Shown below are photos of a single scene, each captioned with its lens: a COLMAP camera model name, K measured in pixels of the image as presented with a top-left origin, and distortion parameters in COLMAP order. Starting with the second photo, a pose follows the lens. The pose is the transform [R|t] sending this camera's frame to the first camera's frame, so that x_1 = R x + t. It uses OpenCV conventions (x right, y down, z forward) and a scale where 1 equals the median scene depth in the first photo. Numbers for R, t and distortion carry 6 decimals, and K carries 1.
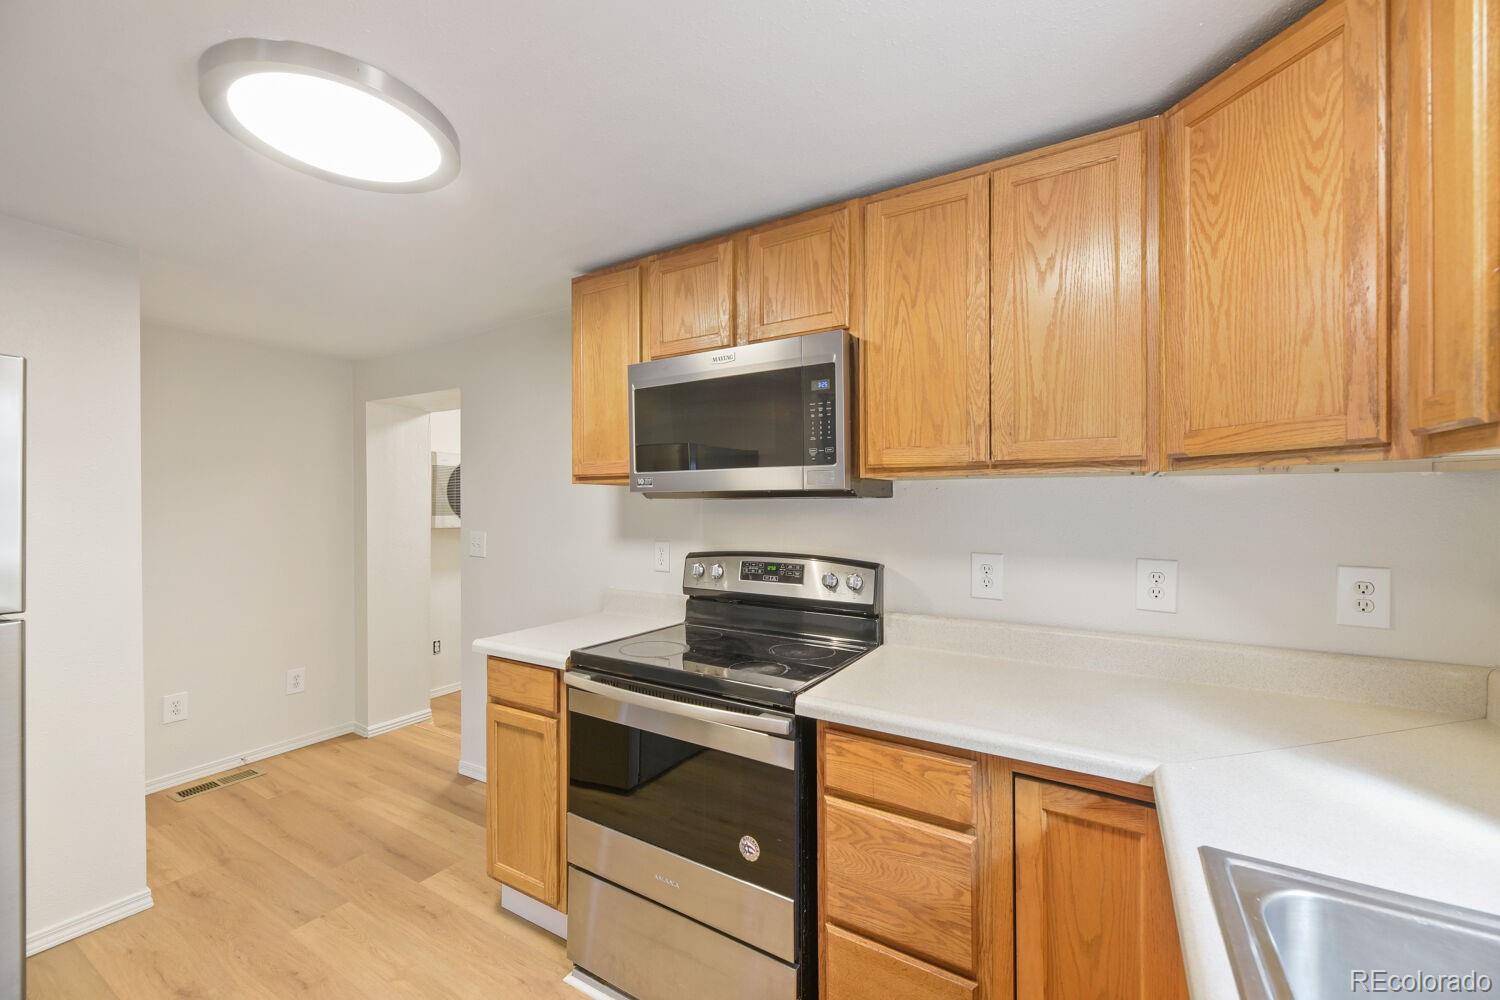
lens RADIAL K [[604.8, 0, 747.3], [0, 604.8, 508.5], [0, 0, 1]] dist [0.009475, -0.001569]
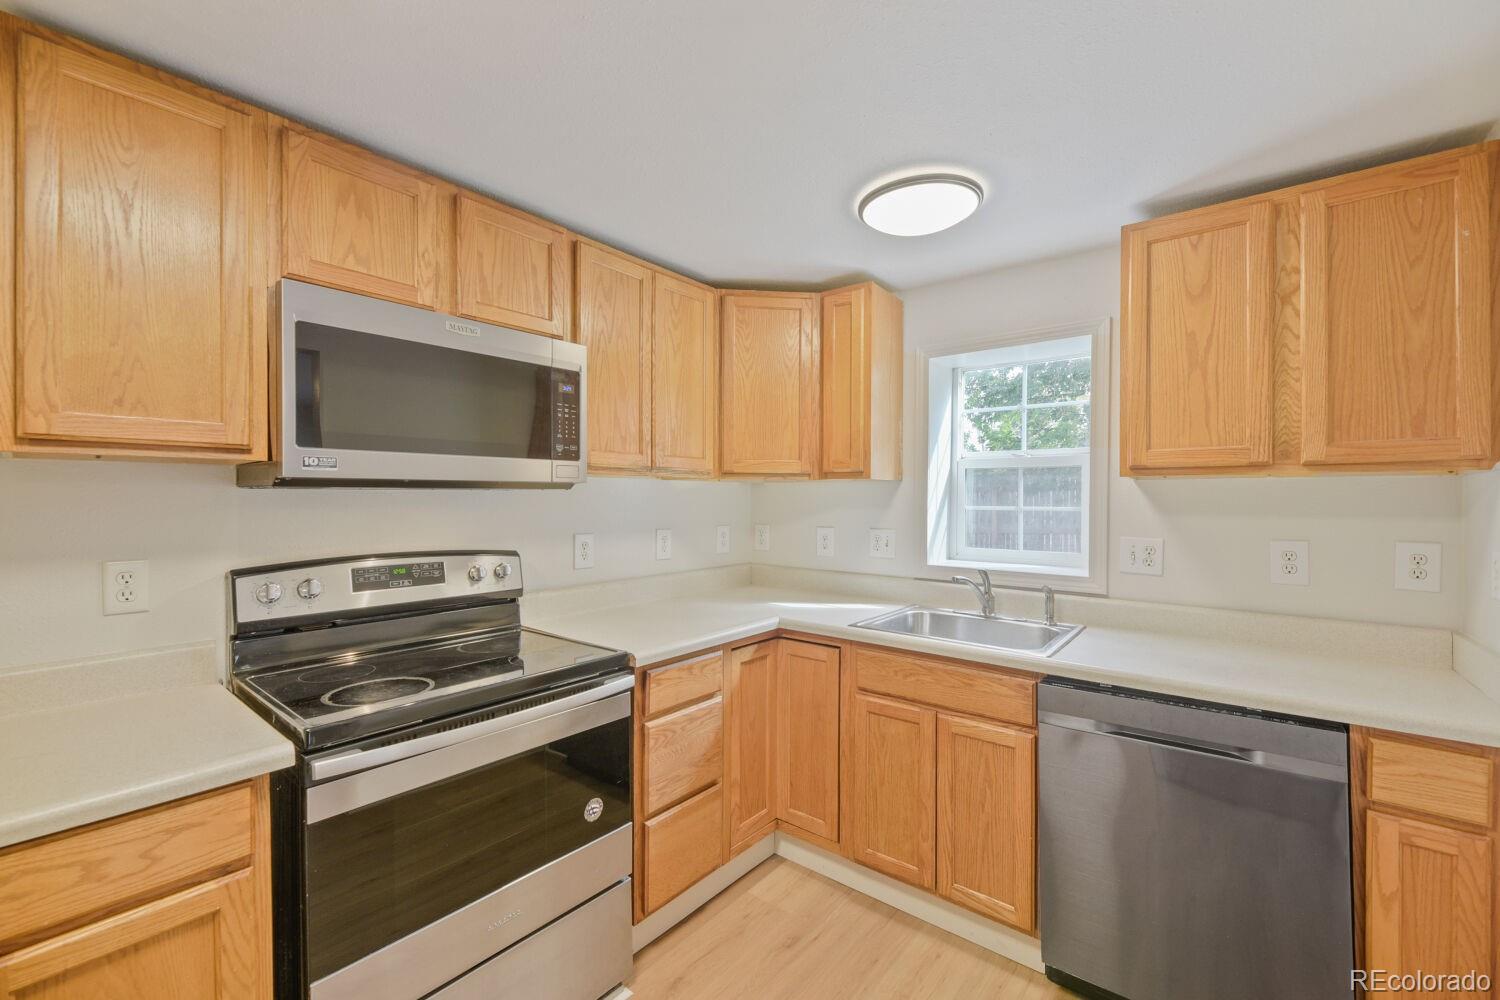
lens RADIAL K [[604.8, 0, 747.5], [0, 604.8, 505.9], [0, 0, 1]] dist [0.009475, -0.001569]
pose [[0.147076, -0.014000, 0.989026, -0.937525], [0.005867, 0.999895, 0.013282, -0.001473], [-0.989108, 0.003849, 0.147143, 0.509171]]
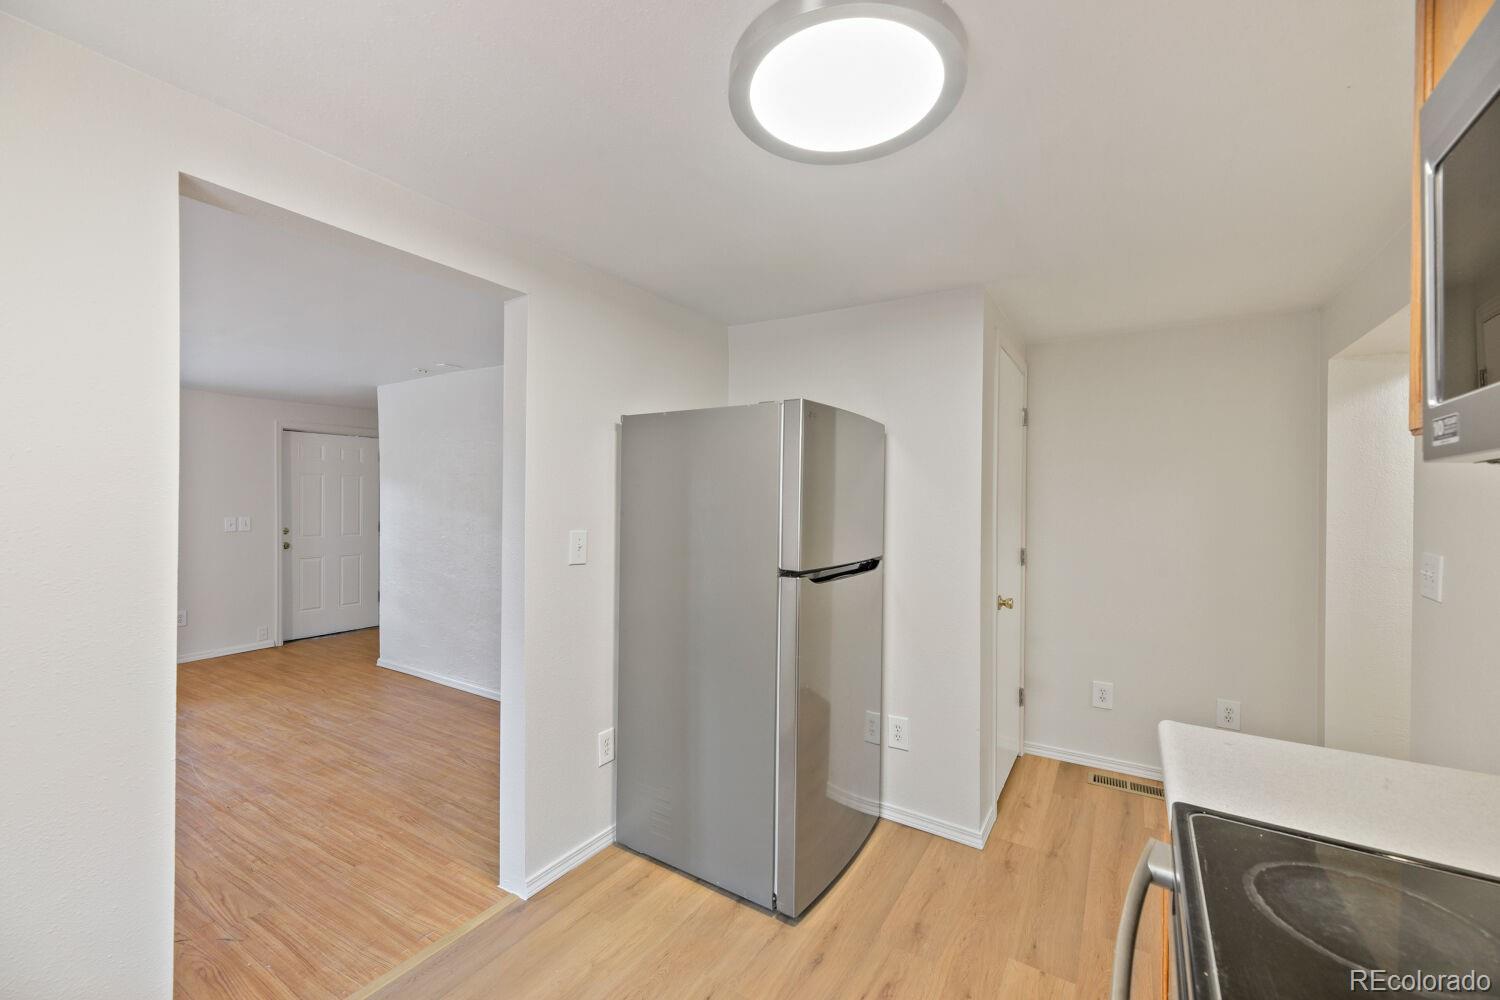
lens RADIAL K [[604.8, 0, 754.5], [0, 604.8, 500.1], [0, 0, 1]] dist [0.009475, -0.001569]
pose [[-0.026504, -0.006095, -0.999630, 0.249382], [-0.010240, 0.999931, -0.005826, 0.000284], [0.999596, 0.010082, -0.026564, 0.775158]]
